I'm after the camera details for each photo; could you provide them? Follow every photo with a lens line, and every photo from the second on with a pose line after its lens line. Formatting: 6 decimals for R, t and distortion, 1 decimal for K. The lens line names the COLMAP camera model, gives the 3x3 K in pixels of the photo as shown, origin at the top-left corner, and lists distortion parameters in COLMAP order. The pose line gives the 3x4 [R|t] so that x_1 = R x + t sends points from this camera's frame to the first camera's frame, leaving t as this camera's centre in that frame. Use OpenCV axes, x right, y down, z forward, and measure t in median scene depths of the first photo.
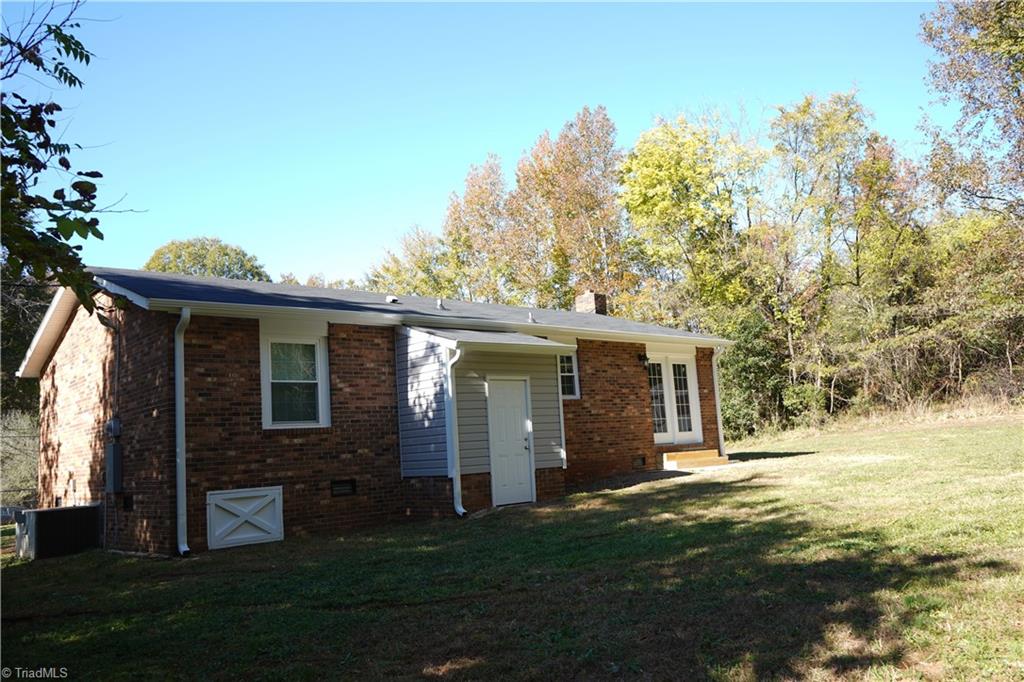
lens RADIAL K [[822.7, 0, 512.0], [0, 822.7, 341.0], [0, 0, 1]] dist [-0.003664, -0.001145]
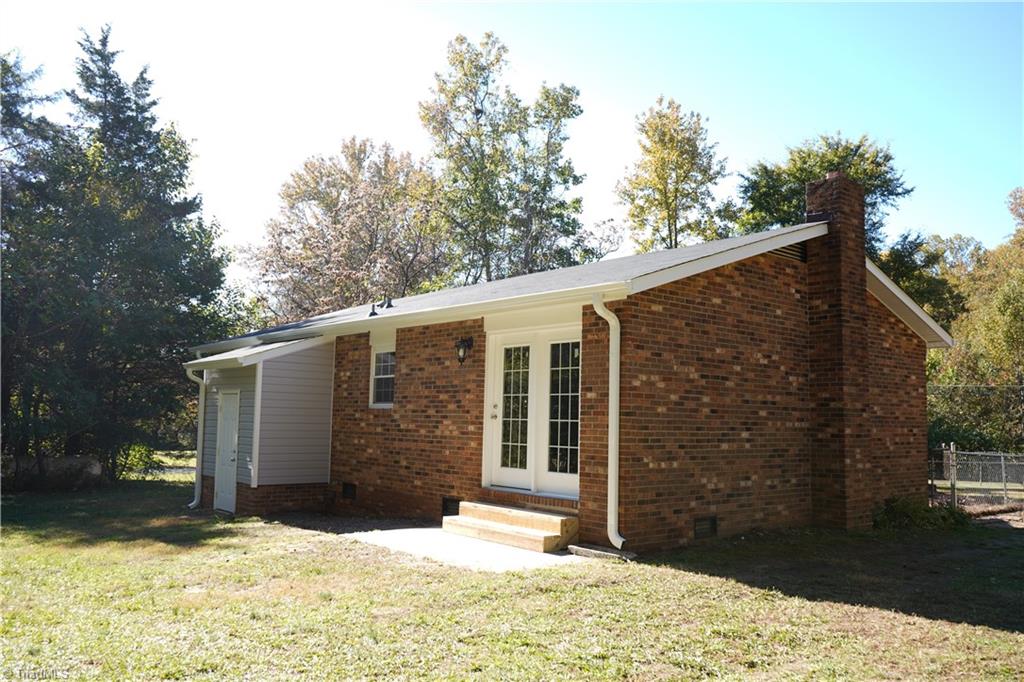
lens RADIAL K [[822.7, 0, 512.0], [0, 822.7, 341.0], [0, 0, 1]] dist [-0.003664, -0.001145]
pose [[-0.030924, -0.039739, -0.998731, 0.814344], [0.105922, 0.993453, -0.042809, 0.050885], [0.993893, -0.107112, -0.026512, 1.096076]]
